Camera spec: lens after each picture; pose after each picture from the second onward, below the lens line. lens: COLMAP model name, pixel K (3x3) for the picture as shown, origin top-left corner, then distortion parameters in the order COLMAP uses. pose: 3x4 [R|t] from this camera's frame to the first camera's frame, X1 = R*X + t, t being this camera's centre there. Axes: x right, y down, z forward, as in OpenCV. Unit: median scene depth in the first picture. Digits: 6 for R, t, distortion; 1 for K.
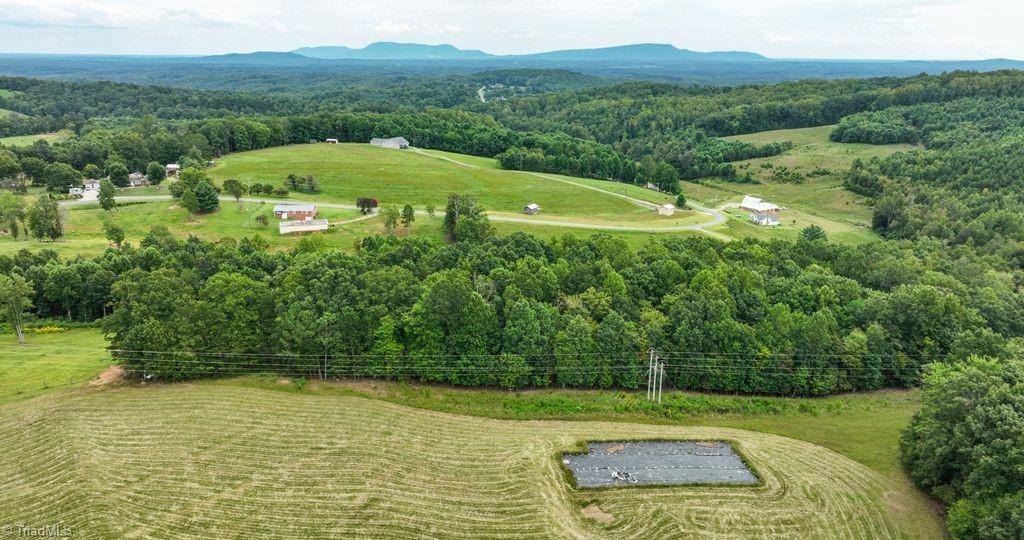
lens RADIAL K [[721.1, 0, 514.3], [0, 721.1, 272.3], [0, 0, 1]] dist [-0.010302, 0.028167]
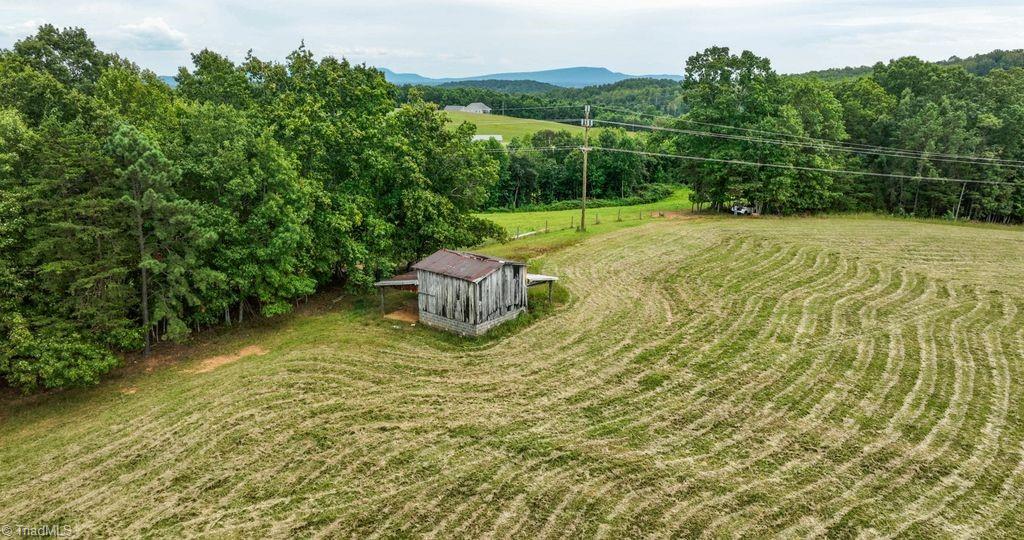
lens RADIAL K [[721.1, 0, 514.3], [0, 721.1, 272.3], [0, 0, 1]] dist [-0.010302, 0.028167]
pose [[0.996001, -0.023529, 0.086191, -0.170959], [0.026264, 0.999182, -0.030735, 0.047716], [-0.085398, 0.032875, 0.995804, 0.083436]]
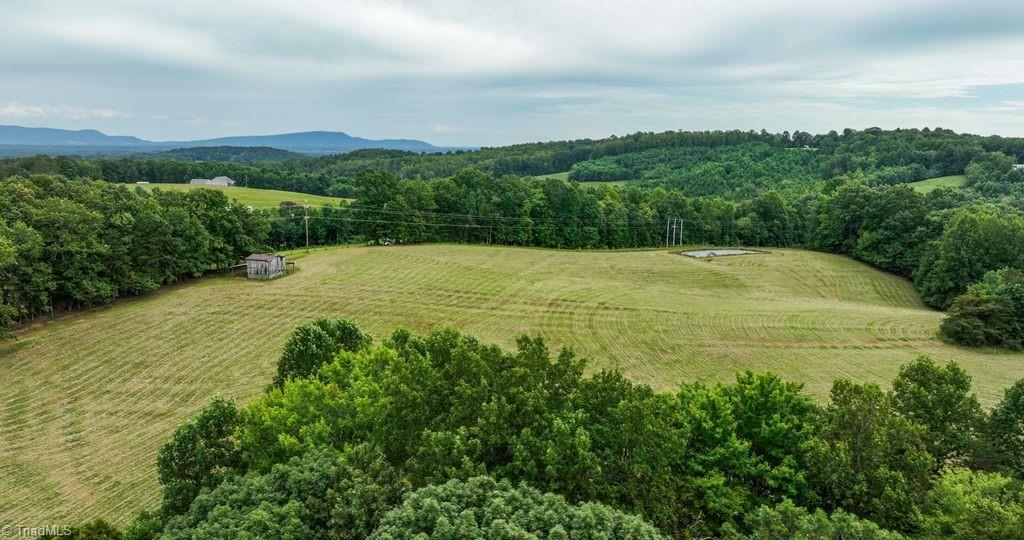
lens RADIAL K [[721.1, 0, 514.3], [0, 721.1, 272.3], [0, 0, 1]] dist [-0.010302, 0.028167]
pose [[0.905238, -0.069282, 0.419219, -0.193541], [0.117480, 0.988967, -0.090239, 0.078867], [-0.408342, 0.130938, 0.903389, -0.078107]]
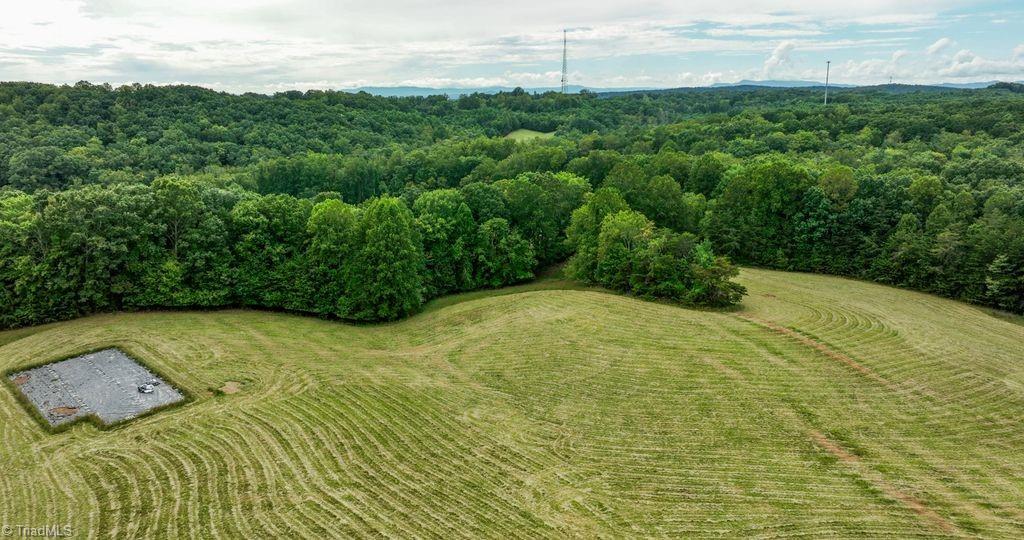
lens RADIAL K [[749.7, 0, 512.0], [0, 749.7, 270.0], [0, 0, 1]] dist [-0.006446, 0.028130]
pose [[-0.637618, -0.186132, 0.747528, -0.130907], [0.218746, 0.886682, 0.407363, -0.016231], [-0.738643, 0.423261, -0.524649, 0.197819]]
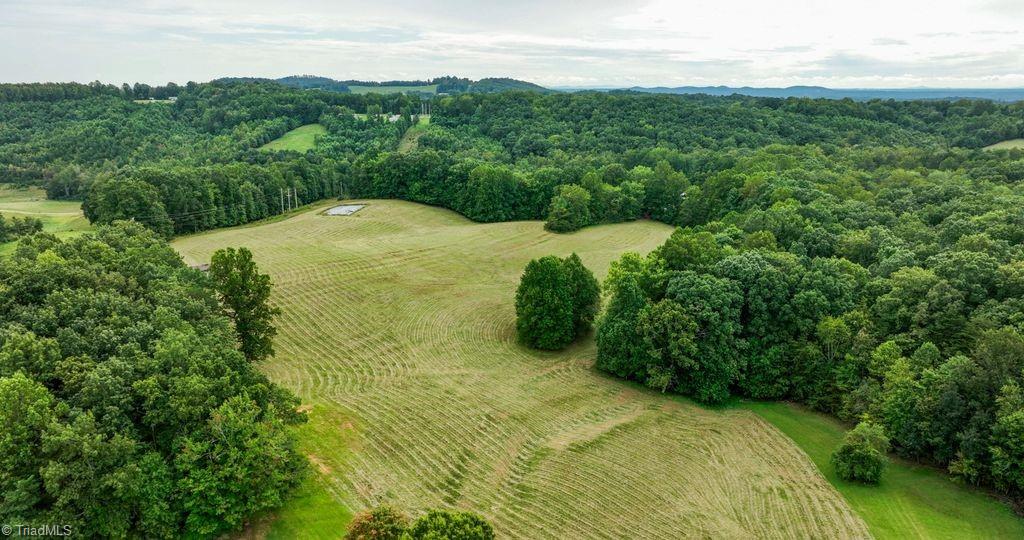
lens RADIAL K [[721.1, 0, 514.3], [0, 721.1, 272.3], [0, 0, 1]] dist [-0.010302, 0.028167]
pose [[0.165569, -0.257067, 0.952105, -0.416171], [0.286992, 0.936206, 0.202867, 0.023944], [-0.943516, 0.239658, 0.228783, -0.019043]]
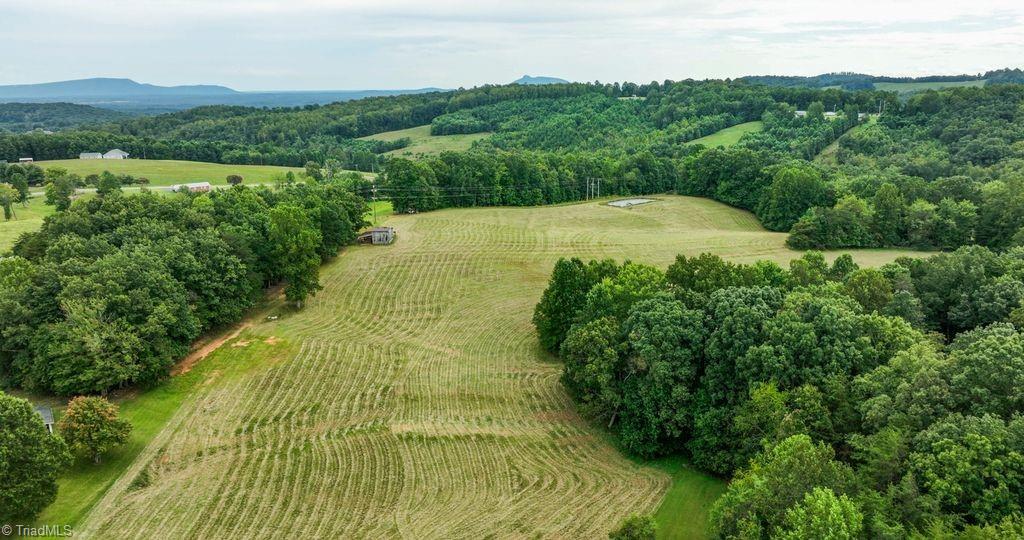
lens RADIAL K [[721.1, 0, 514.3], [0, 721.1, 272.3], [0, 0, 1]] dist [-0.010302, 0.028167]
pose [[0.770999, -0.176299, 0.611947, -0.333118], [0.202568, 0.978902, 0.026800, 0.067828], [-0.603760, 0.103298, 0.790445, -0.146306]]
